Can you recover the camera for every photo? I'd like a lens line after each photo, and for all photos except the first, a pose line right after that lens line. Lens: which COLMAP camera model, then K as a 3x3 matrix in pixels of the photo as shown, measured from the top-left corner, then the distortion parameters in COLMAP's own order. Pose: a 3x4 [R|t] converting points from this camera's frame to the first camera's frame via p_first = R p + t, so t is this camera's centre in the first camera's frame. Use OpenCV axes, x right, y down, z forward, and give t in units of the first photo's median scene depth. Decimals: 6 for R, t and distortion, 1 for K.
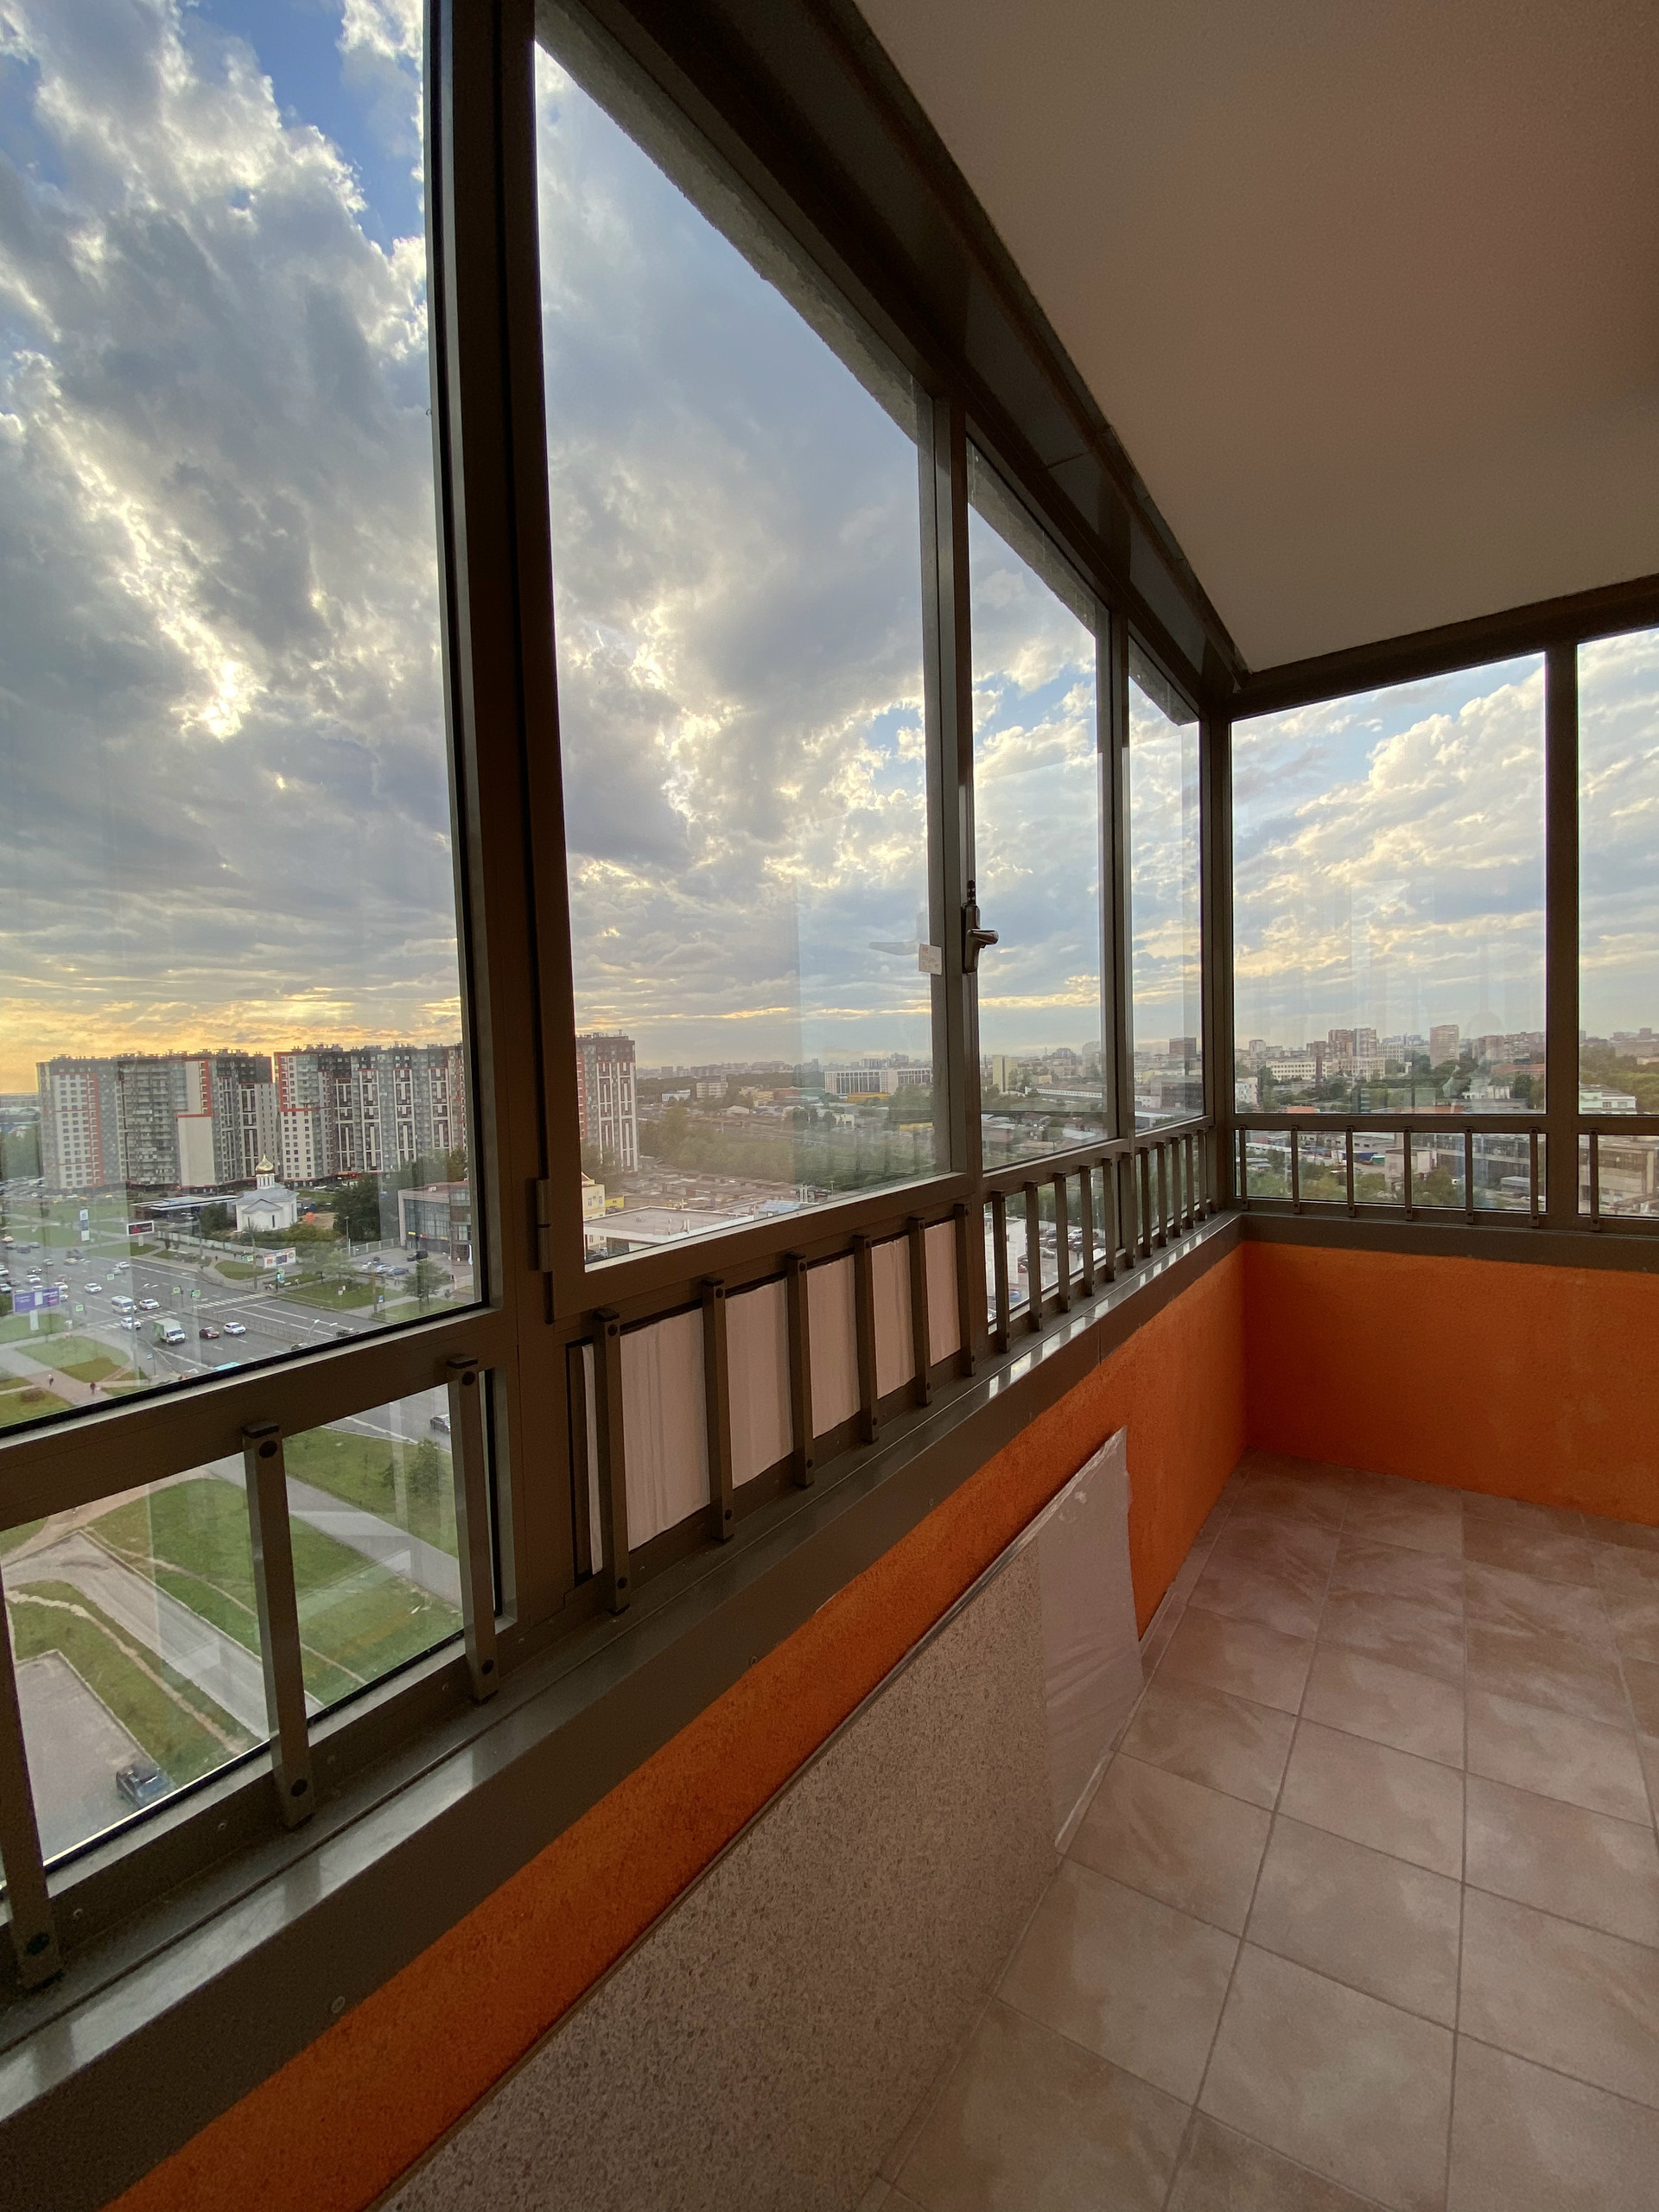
lens RADIAL K [[894.6, 0, 820.3], [0, 894.6, 1119.1], [0, 0, 1]] dist [0.040483, -0.020099]
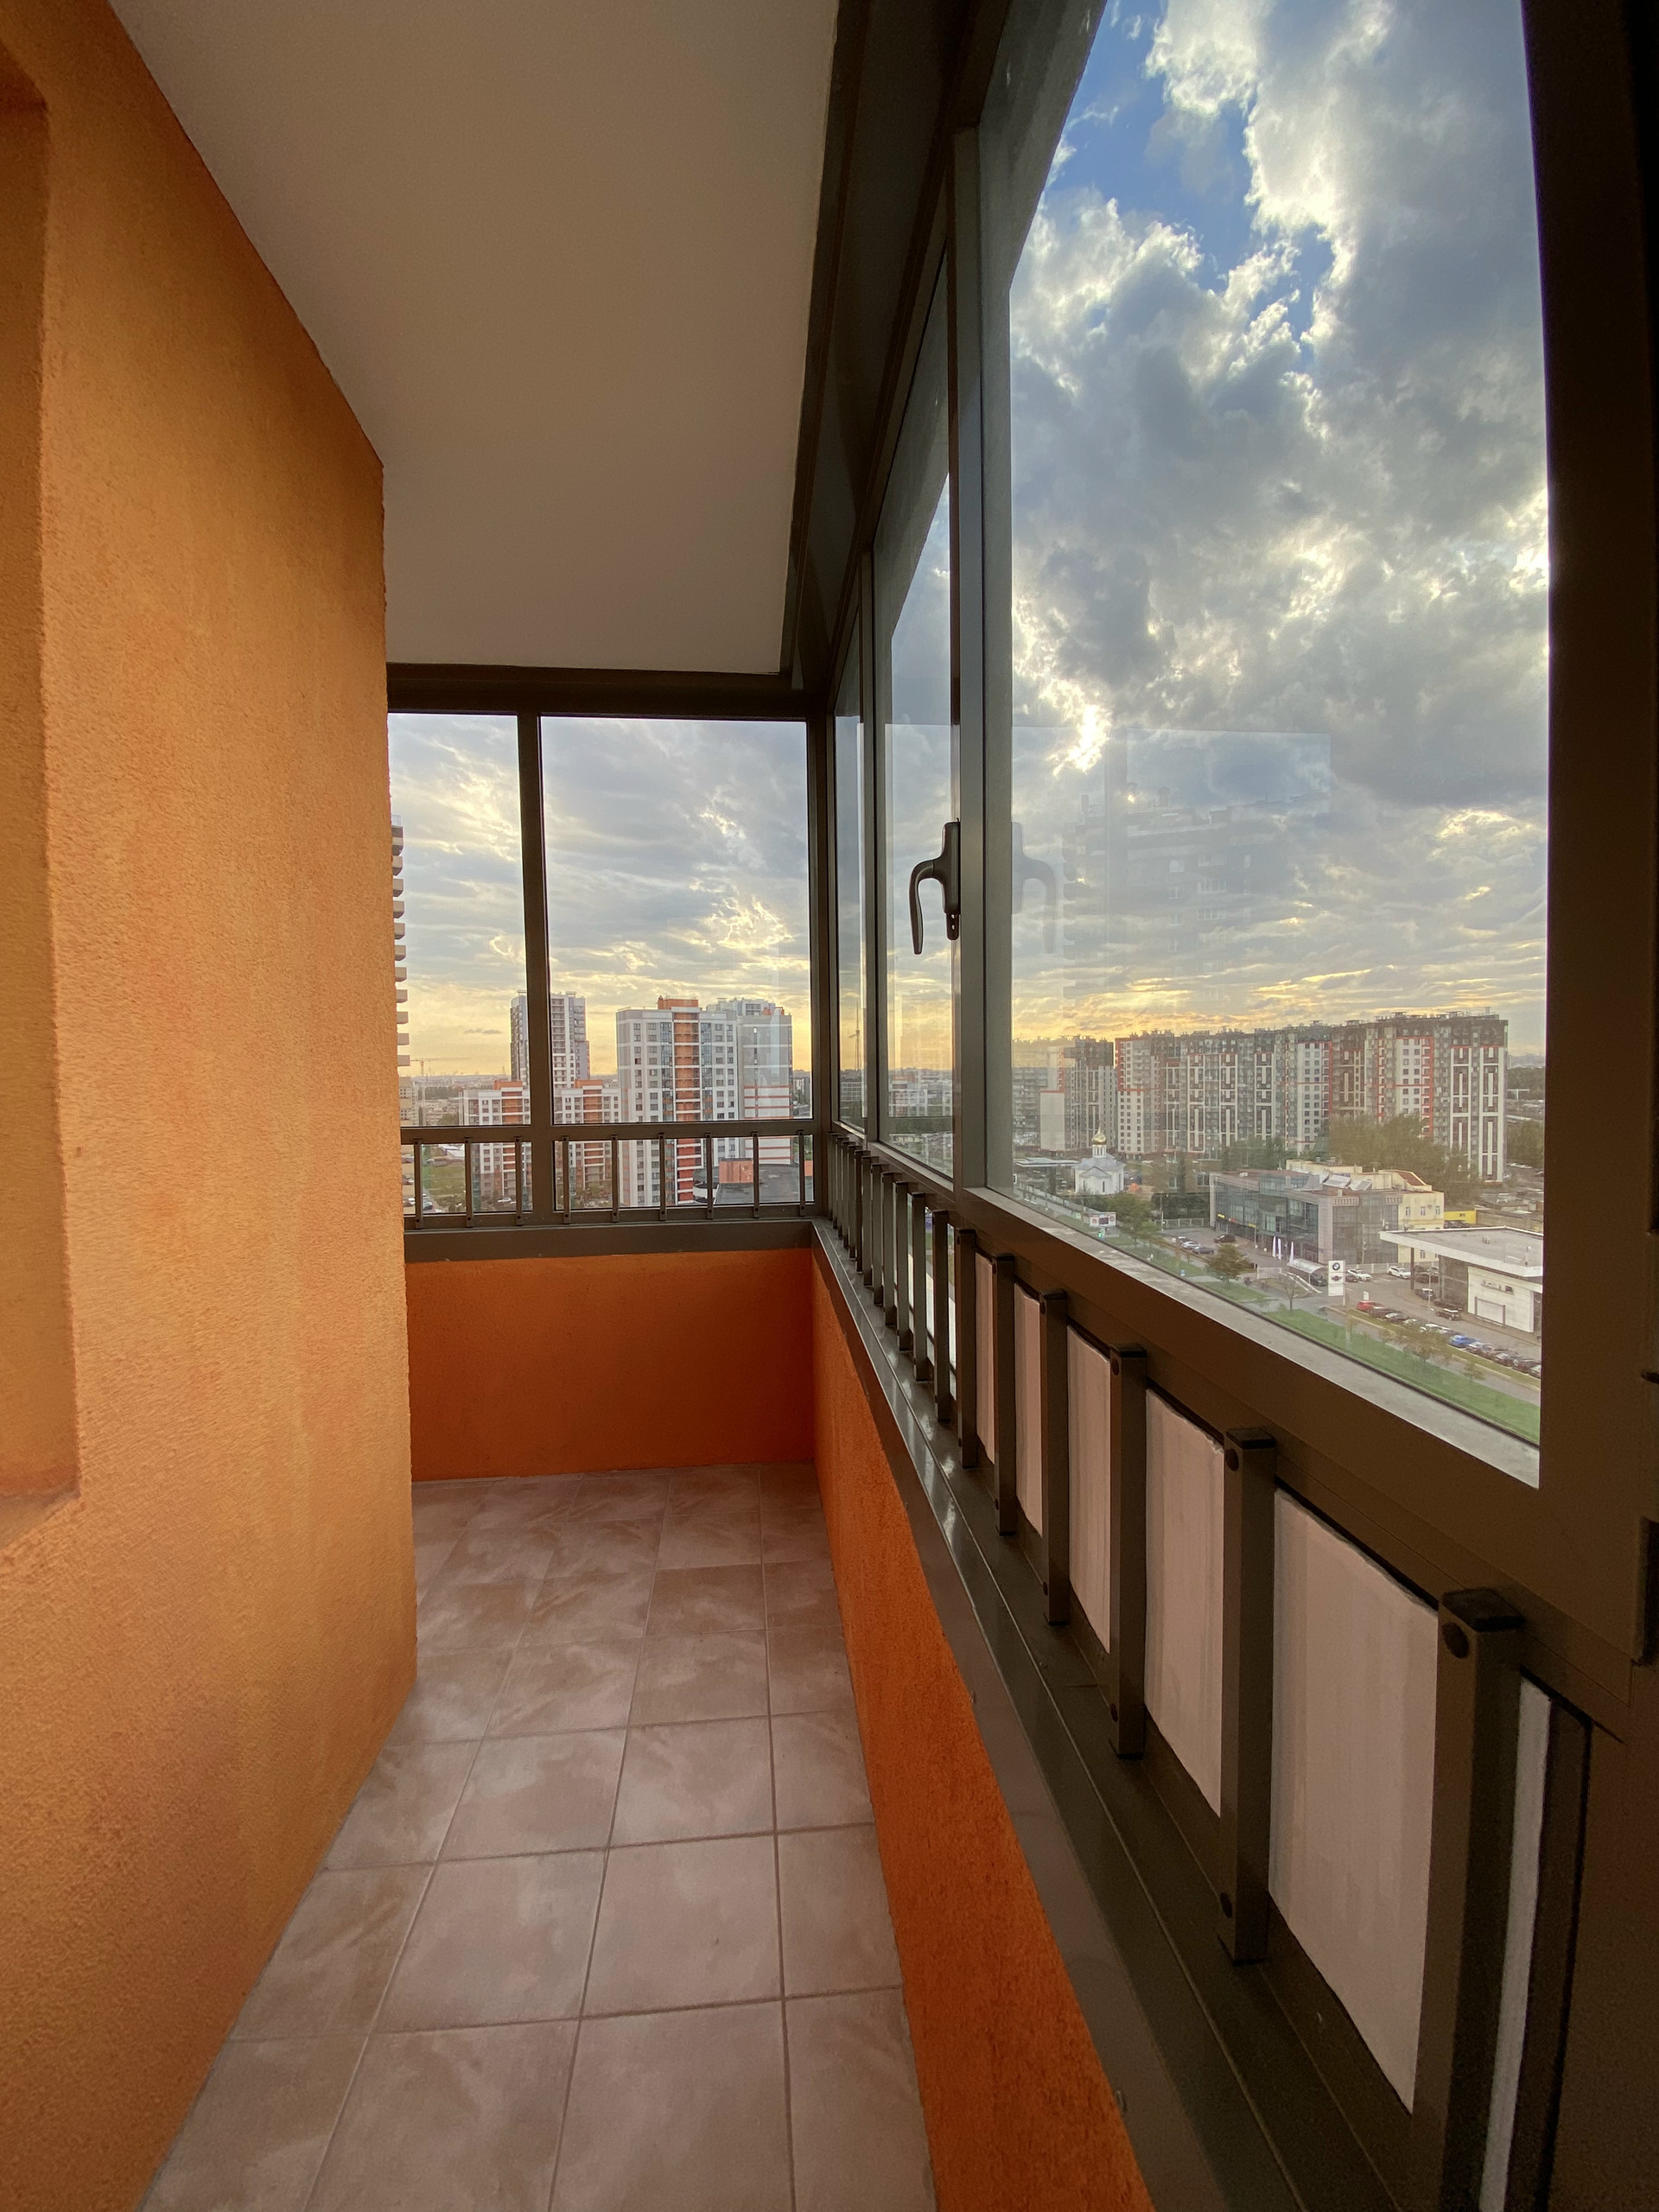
lens RADIAL K [[897.9, 0, 825.4], [0, 897.9, 1105.7], [0, 0, 1]] dist [0.016011, -0.020300]
pose [[0.625647, 0.052485, -0.778339, 1.328049], [-0.050305, 0.998372, 0.026886, -0.048072], [0.778483, 0.022333, 0.627268, 0.443459]]
